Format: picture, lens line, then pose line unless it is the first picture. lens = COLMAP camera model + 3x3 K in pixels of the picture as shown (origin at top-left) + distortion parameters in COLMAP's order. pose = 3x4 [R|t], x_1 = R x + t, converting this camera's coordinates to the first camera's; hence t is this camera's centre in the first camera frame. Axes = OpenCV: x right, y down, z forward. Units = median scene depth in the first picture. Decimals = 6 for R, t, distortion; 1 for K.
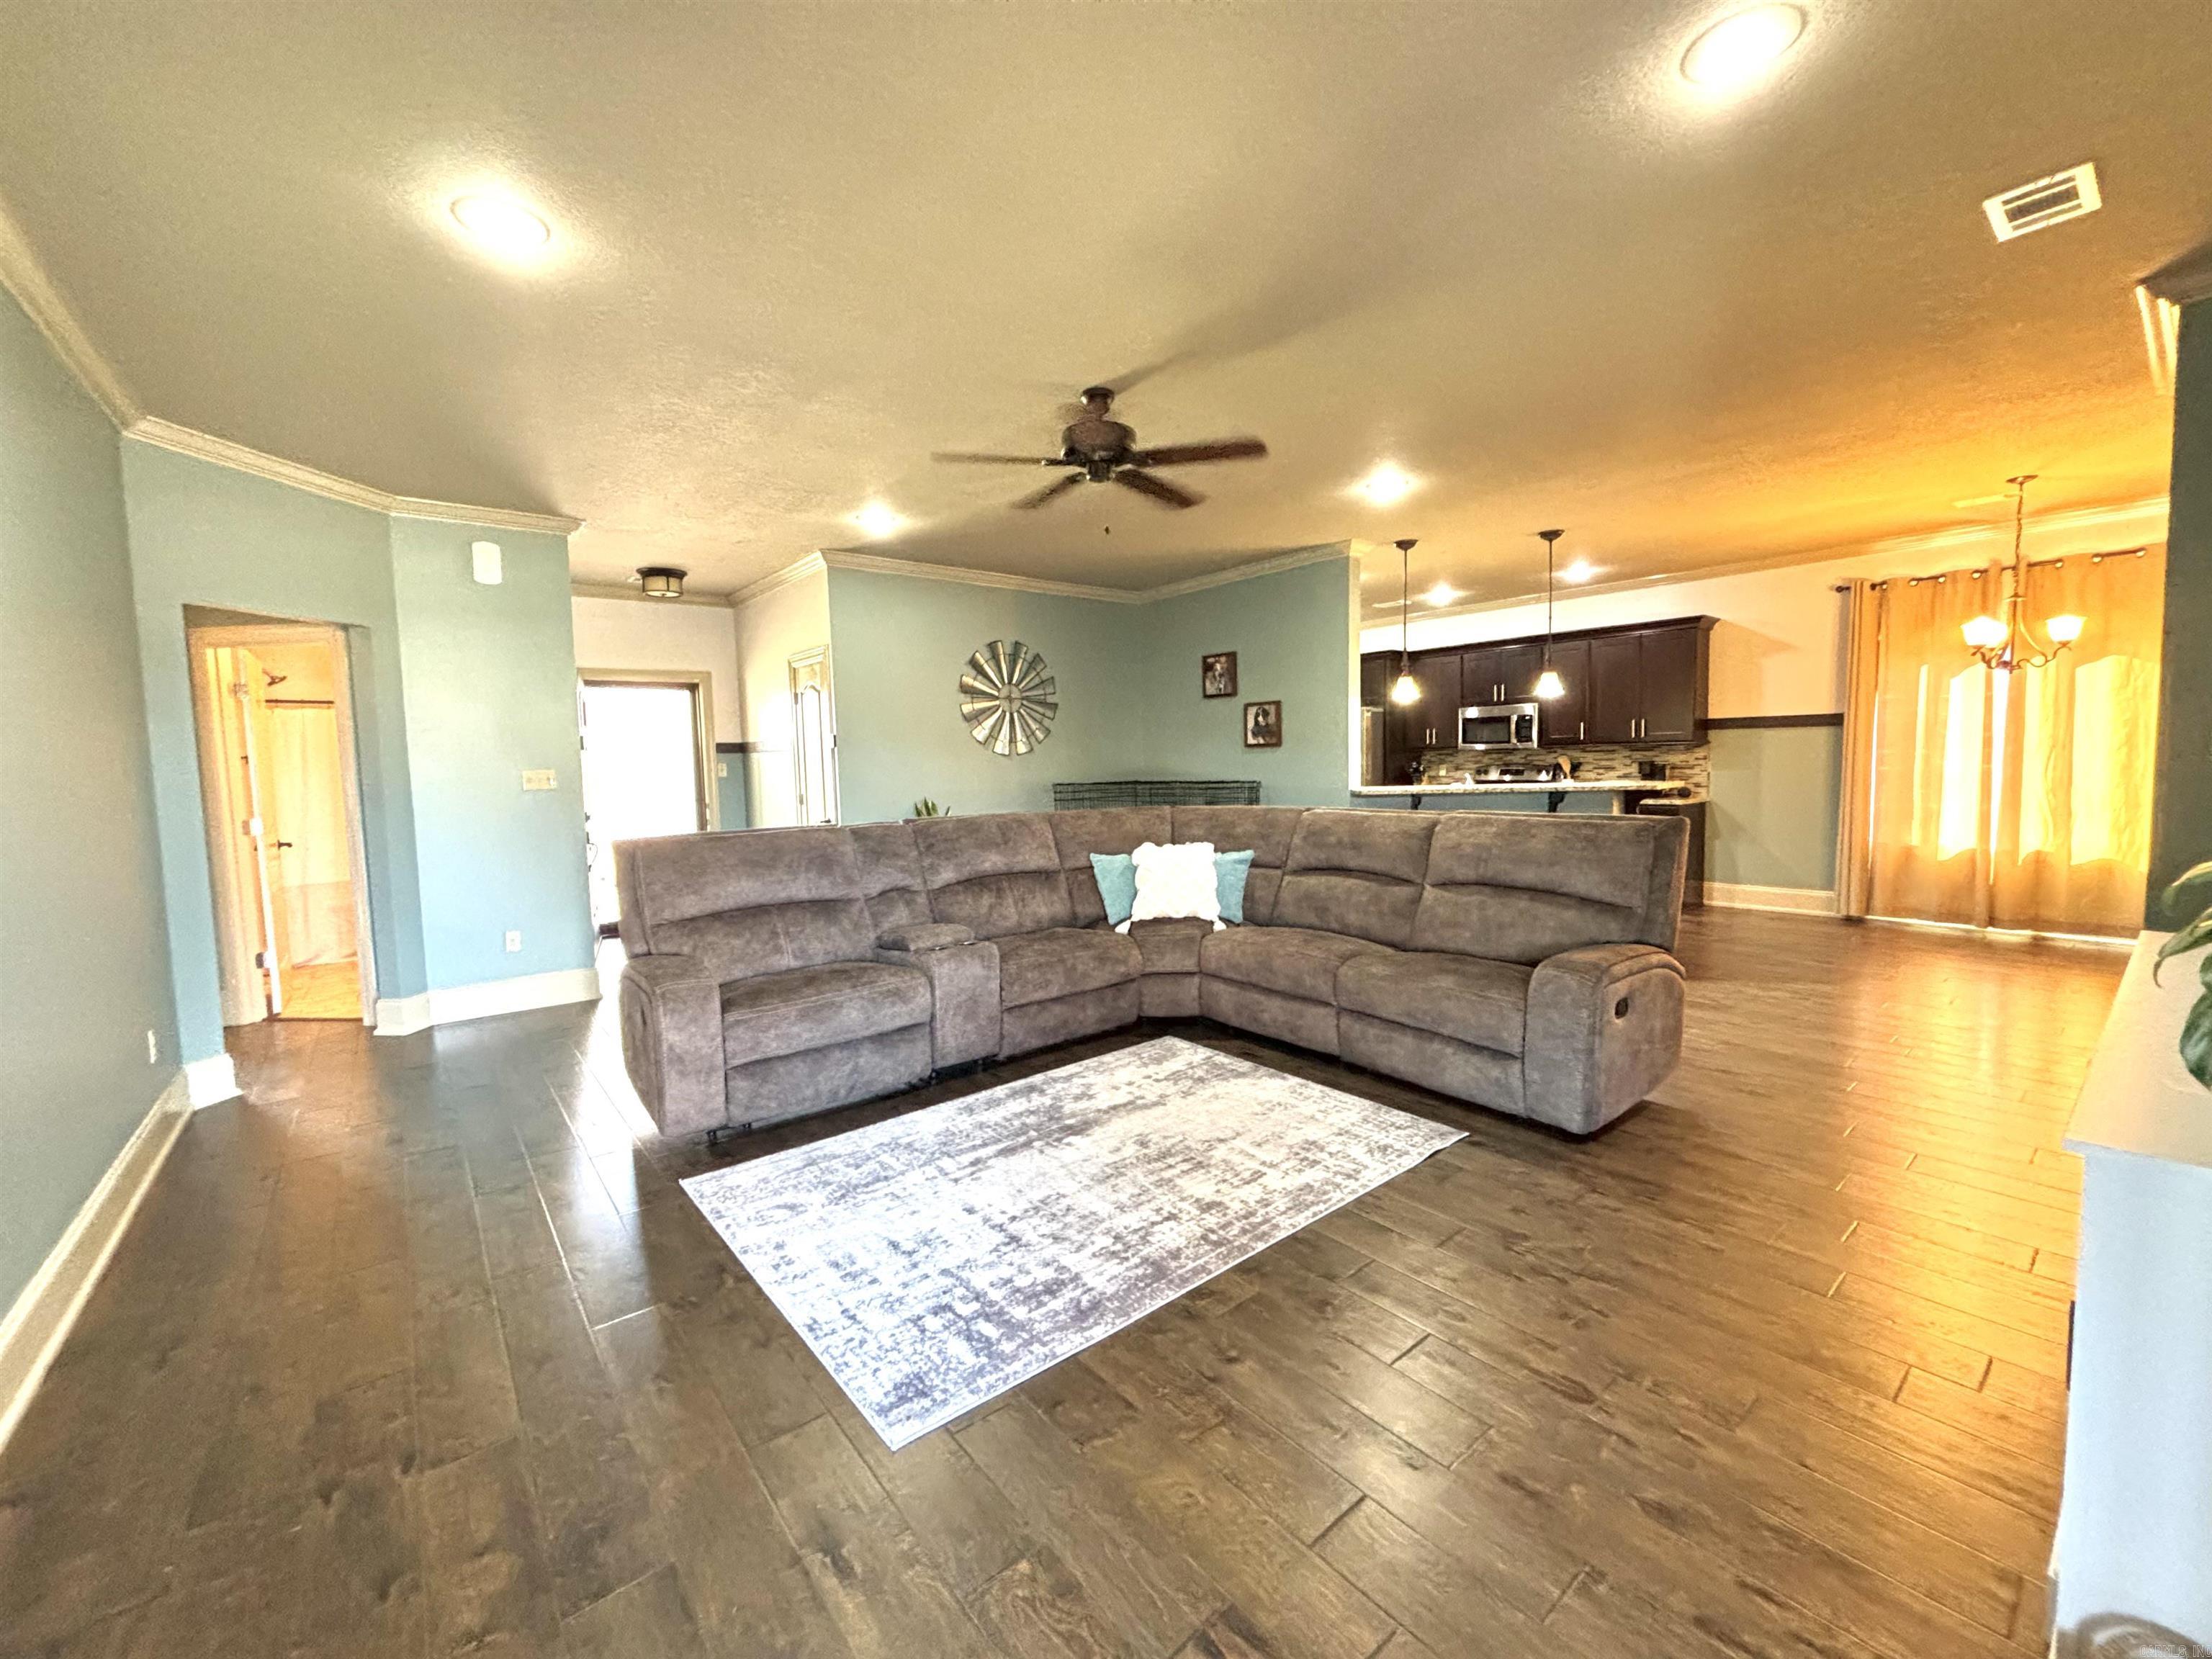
lens RADIAL K [[886.9, 0, 1101.5], [0, 886.9, 821.2], [0, 0, 1]] dist [-0.002181, -0.000351]
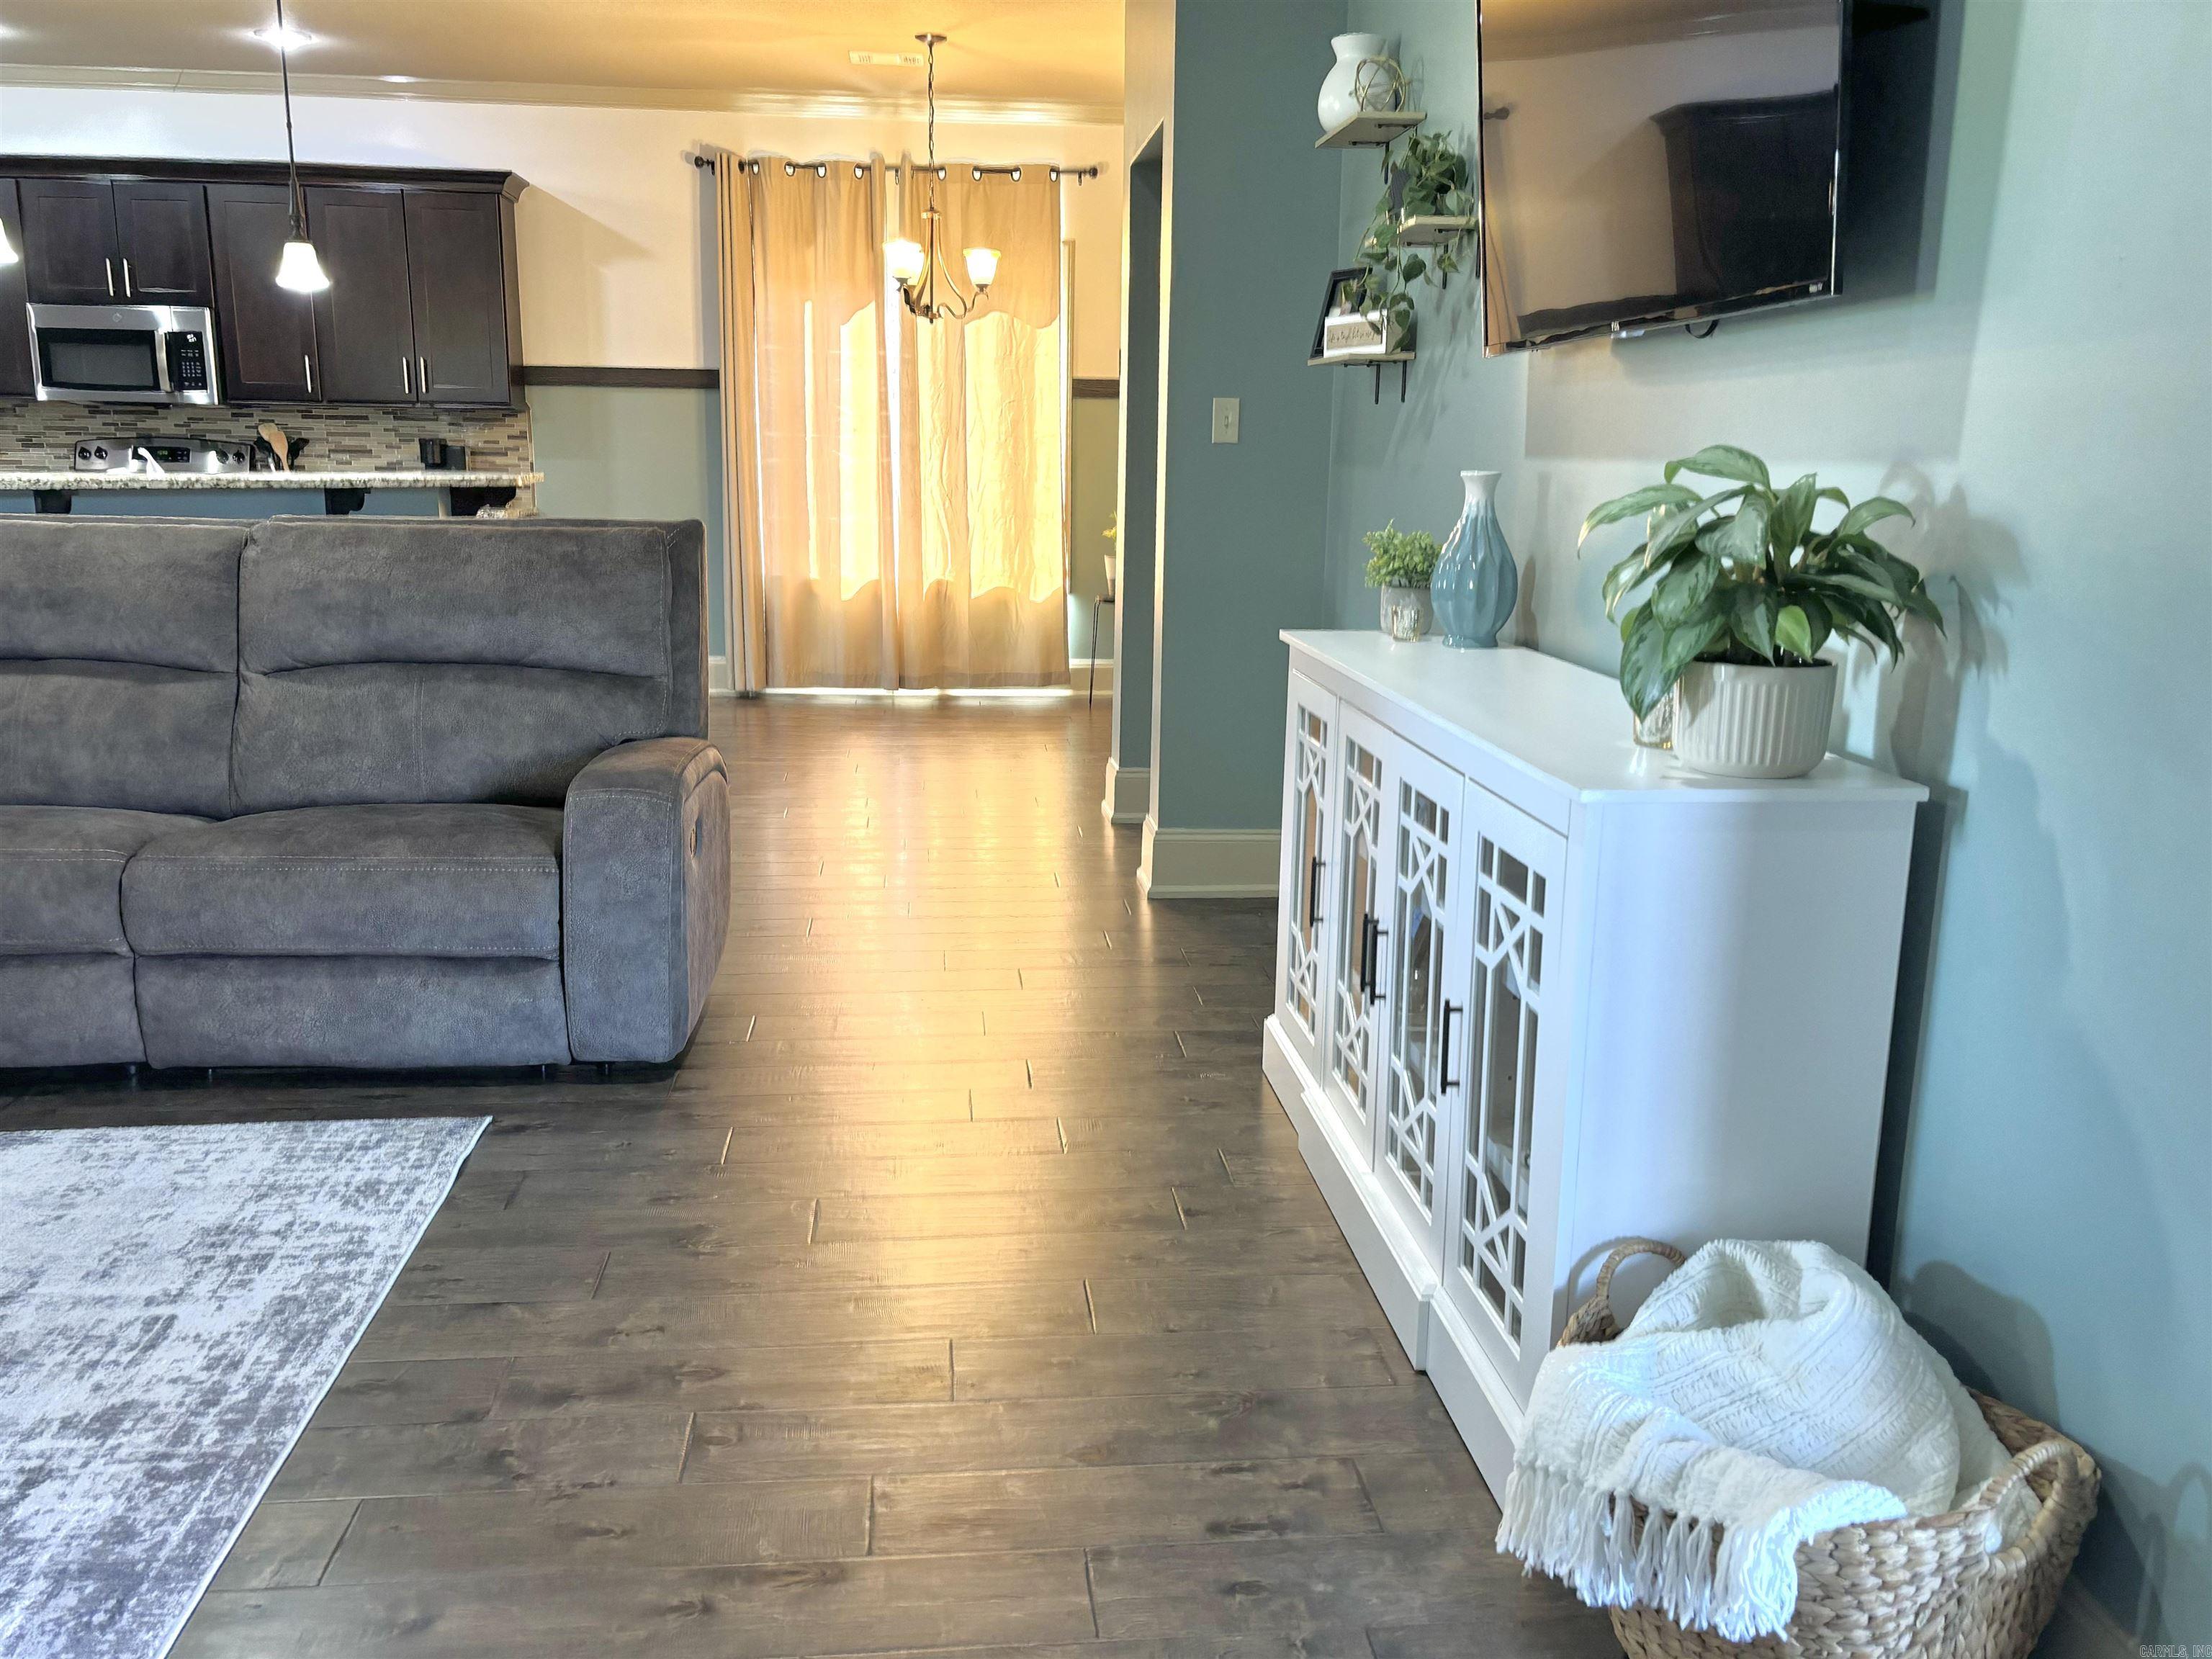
lens RADIAL K [[1809.4, 0, 1111.9], [0, 1809.4, 811.8], [0, 0, 1]] dist [0.031556, 0.003684]
pose [[0.549358, -0.138216, 0.824077, -0.196064], [0.032452, 0.989010, 0.144245, 0.019886], [-0.834957, -0.052499, 0.547805, 0.079587]]
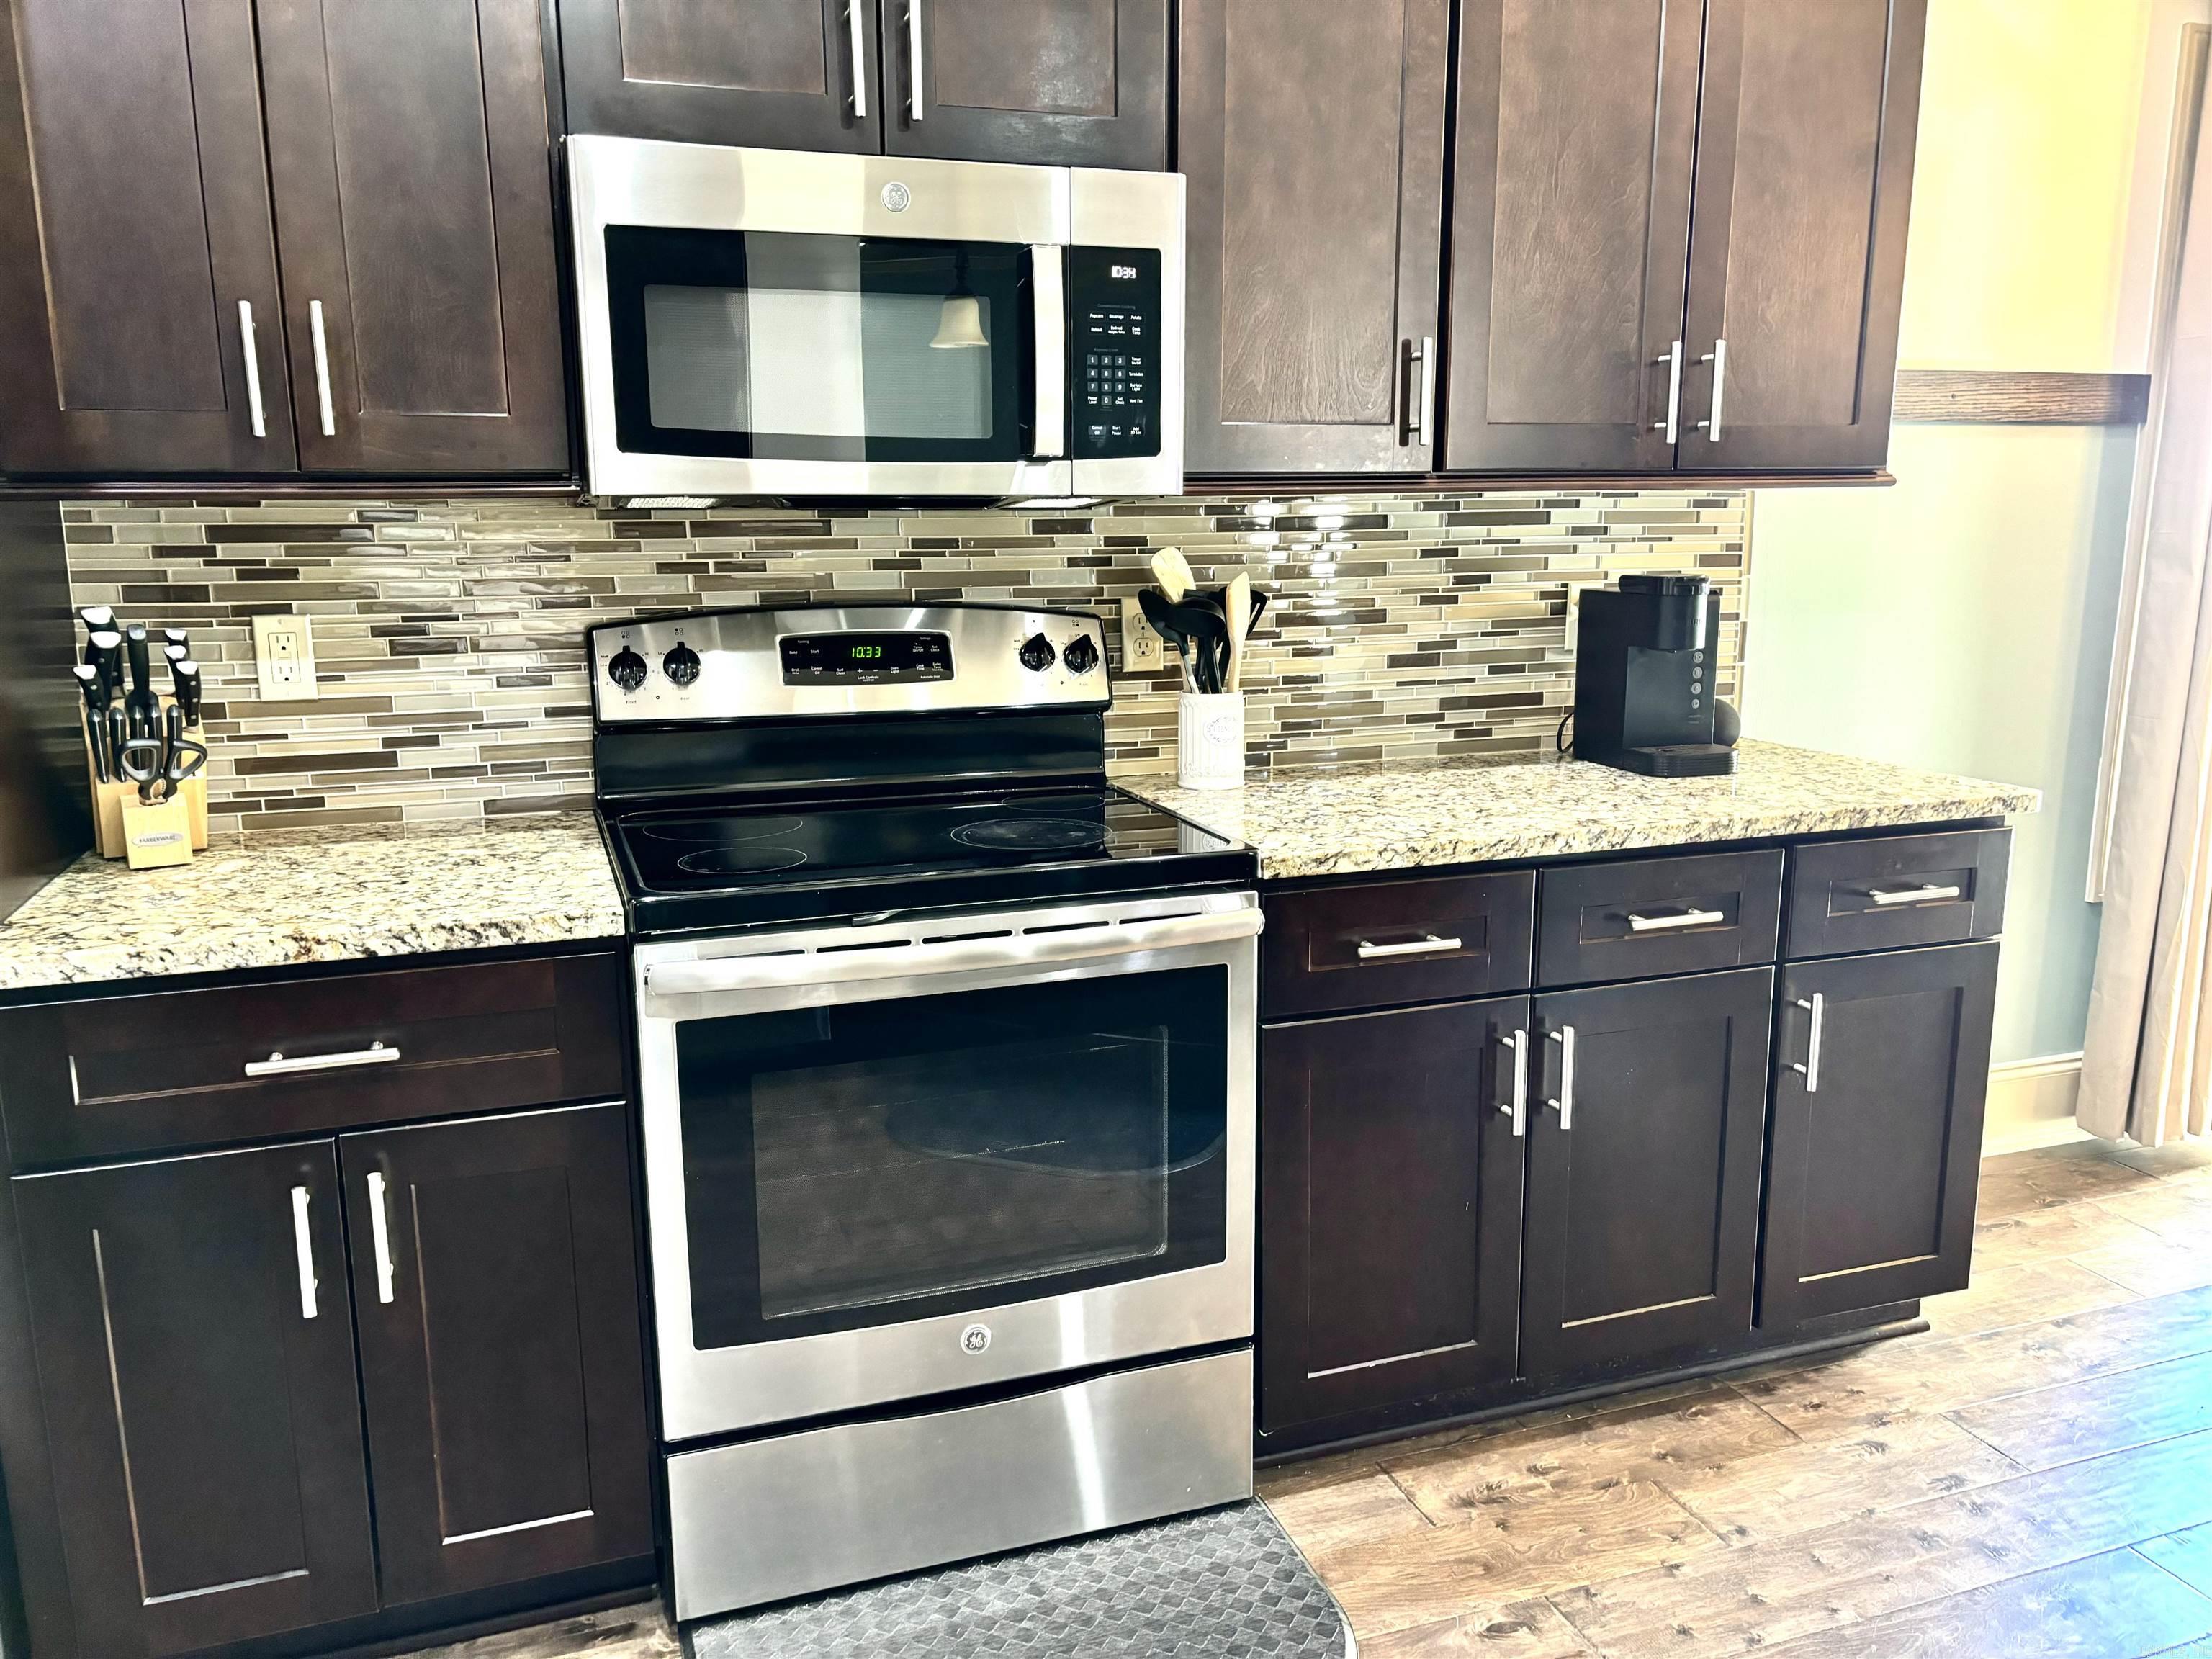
lens RADIAL K [[1669.0, 0, 1107.7], [0, 1669.0, 844.8], [0, 0, 1]] dist [0.058580, -0.051447]
pose [[0.333020, -0.167437, 0.927934, 0.470983], [0.066928, 0.985823, 0.153864, -0.146534], [-0.940541, 0.010865, 0.339505, 1.952656]]
